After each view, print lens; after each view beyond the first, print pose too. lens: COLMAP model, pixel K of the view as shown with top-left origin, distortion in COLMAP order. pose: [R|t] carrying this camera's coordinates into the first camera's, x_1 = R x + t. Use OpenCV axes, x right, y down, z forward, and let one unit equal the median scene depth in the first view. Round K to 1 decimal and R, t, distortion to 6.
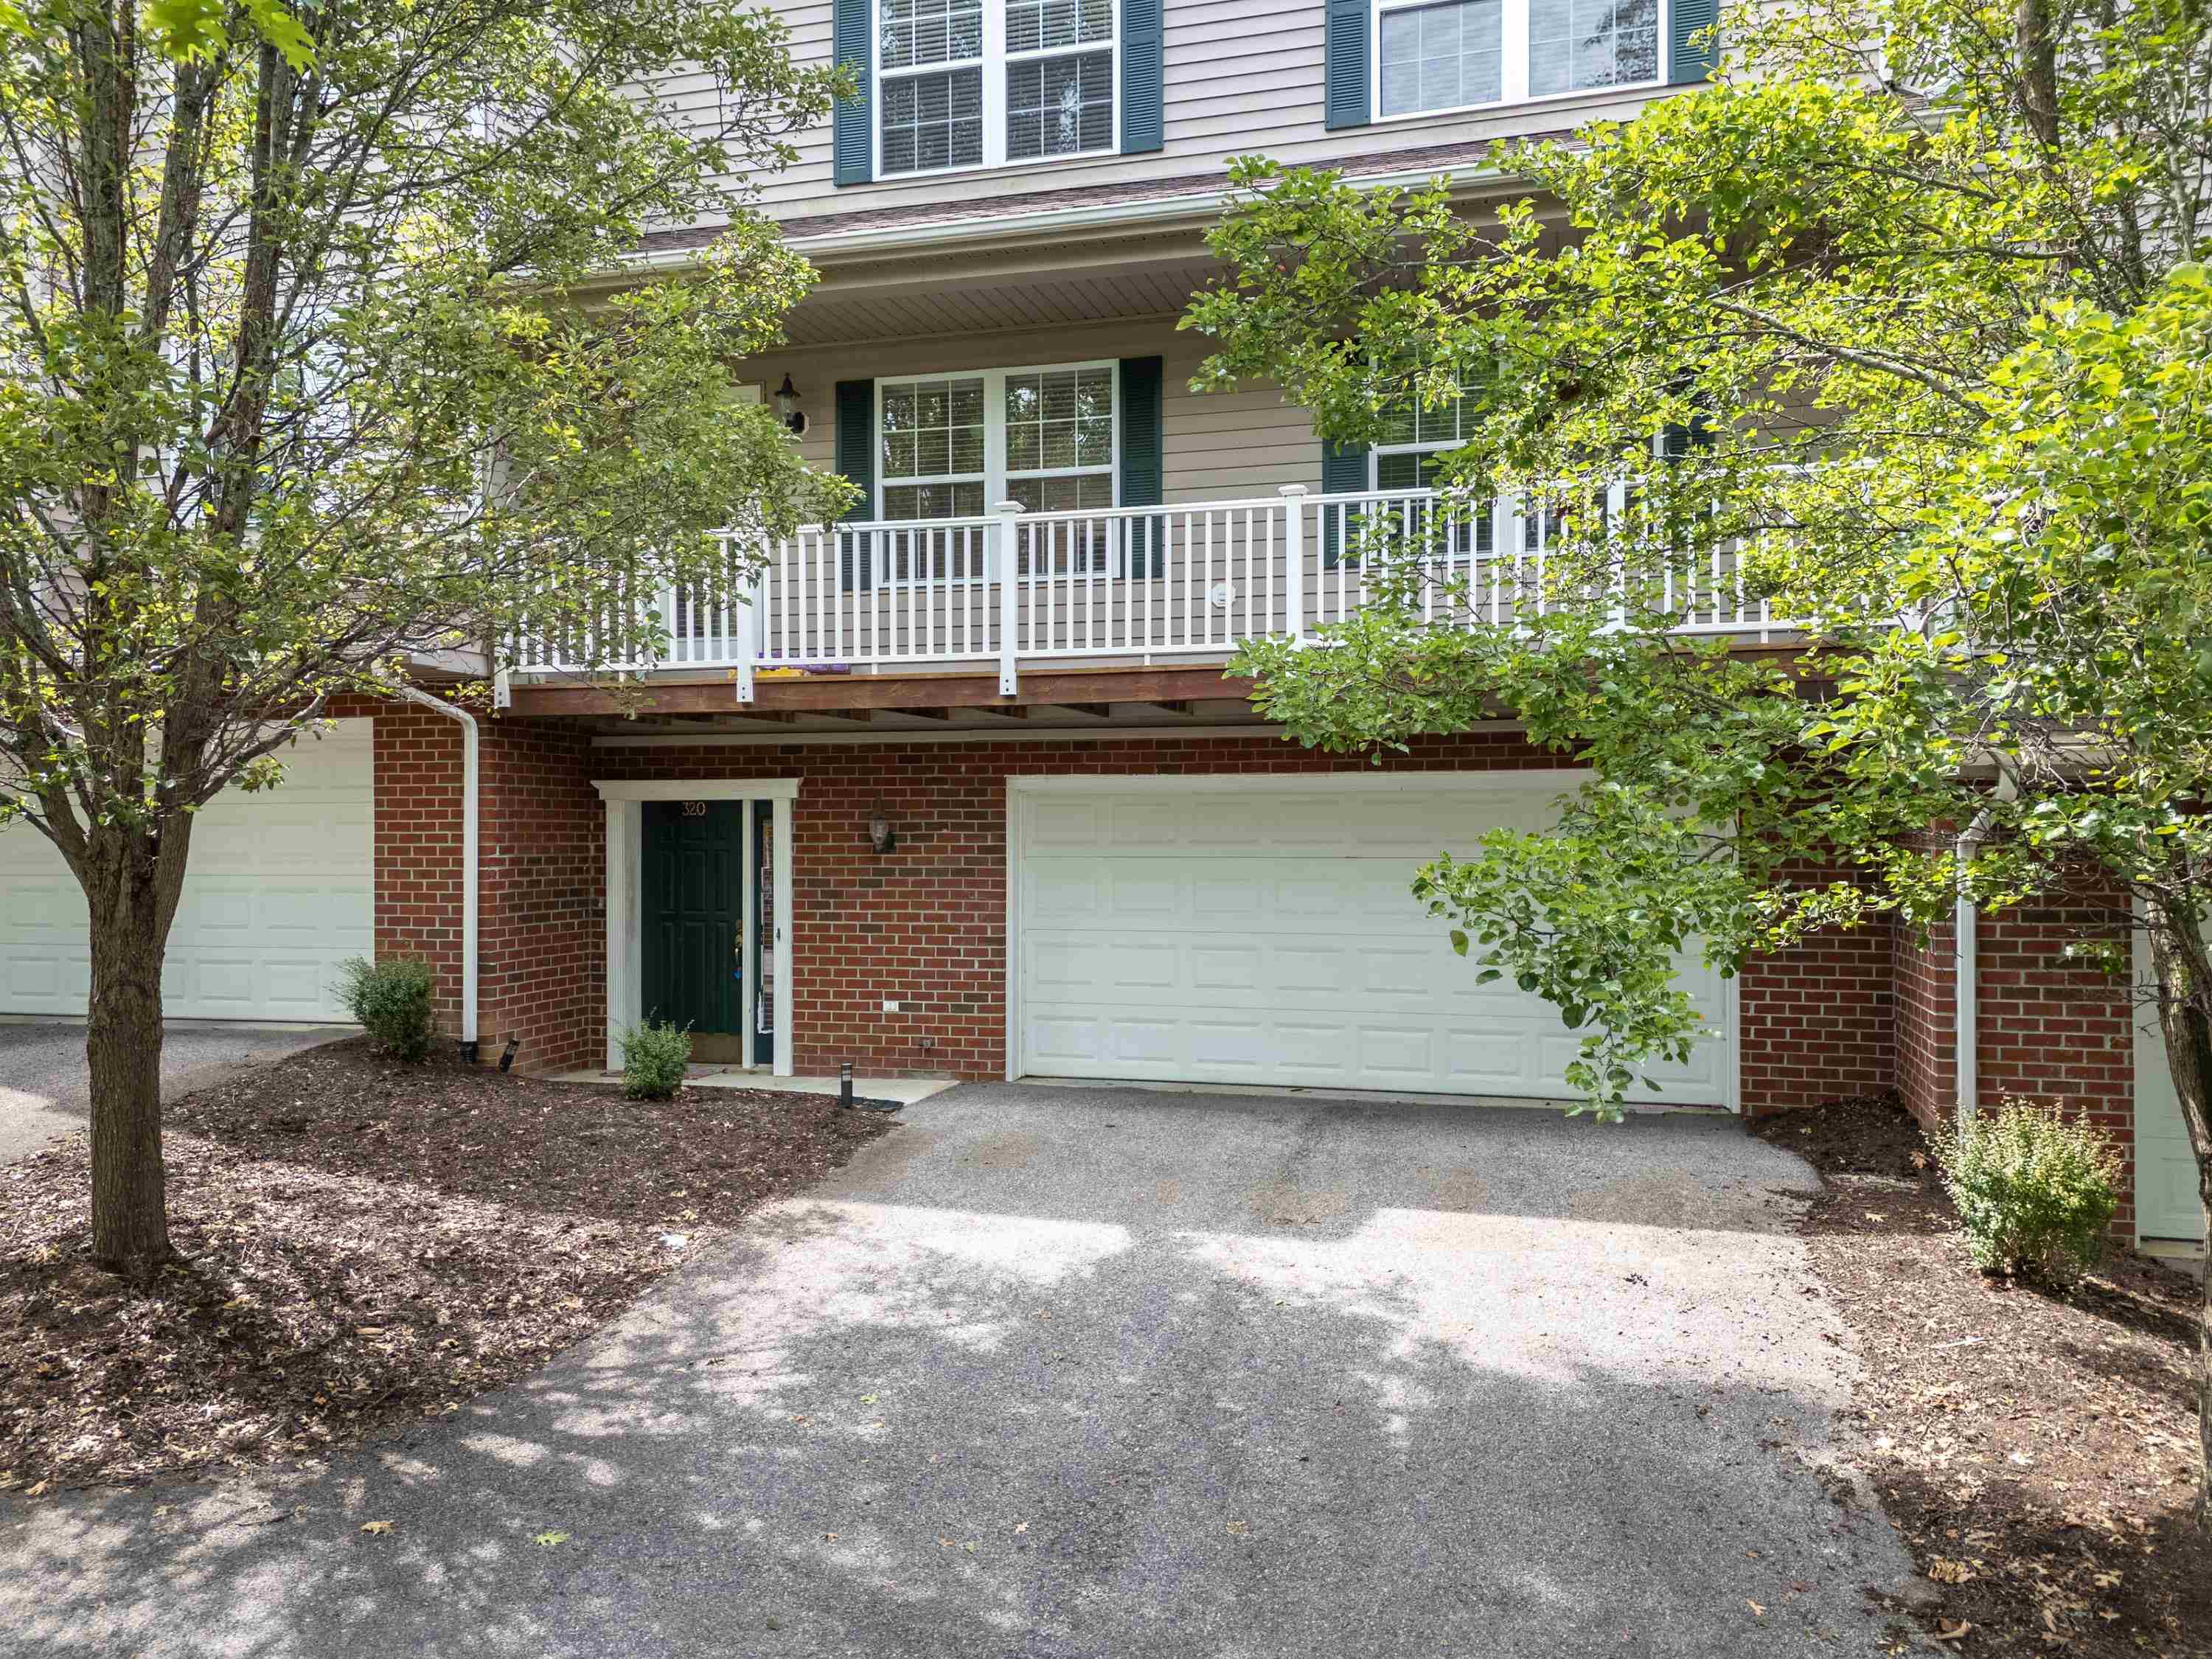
lens RADIAL K [[1627.2, 0, 1110.6], [0, 1627.2, 832.6], [0, 0, 1]] dist [0.081193, -0.069757]
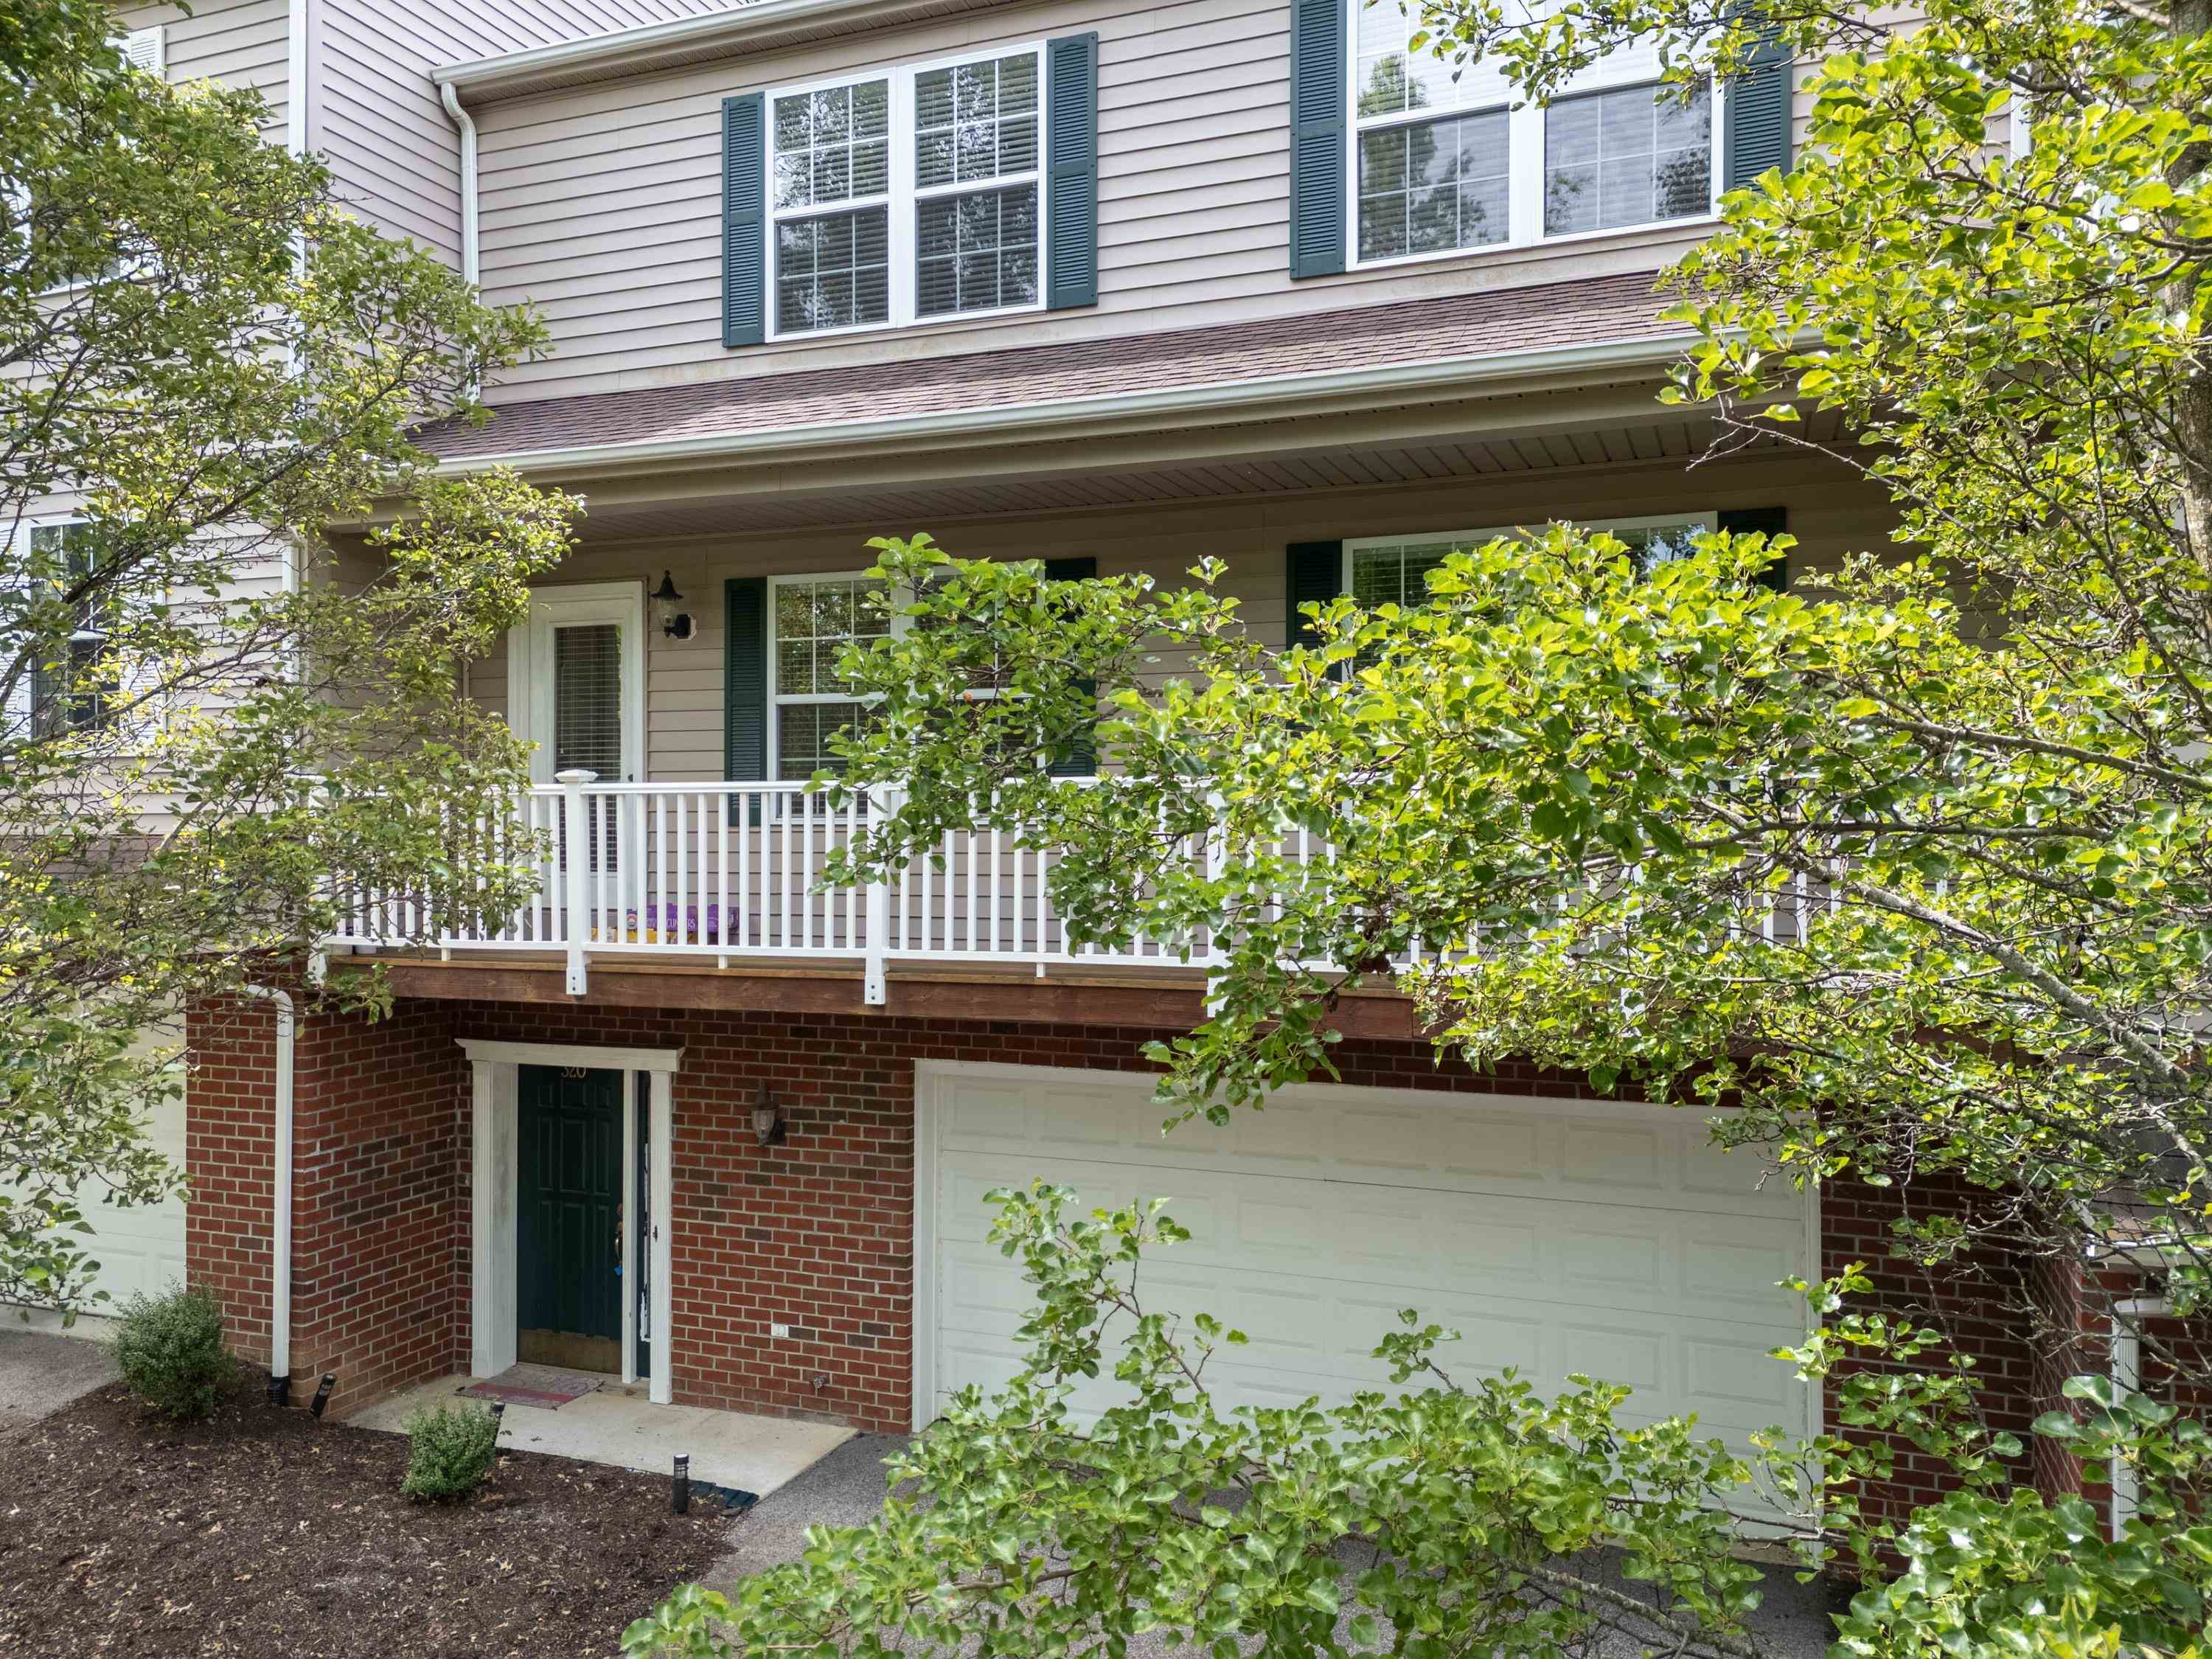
lens RADIAL K [[1627.2, 0, 1102.3], [0, 1627.2, 827.0], [0, 0, 1]] dist [0.081193, -0.069757]
pose [[0.994190, 0.003330, -0.107584, 0.118692], [-0.003194, 0.999994, 0.001434, -0.153471], [0.107588, -0.001082, 0.994195, 0.190907]]
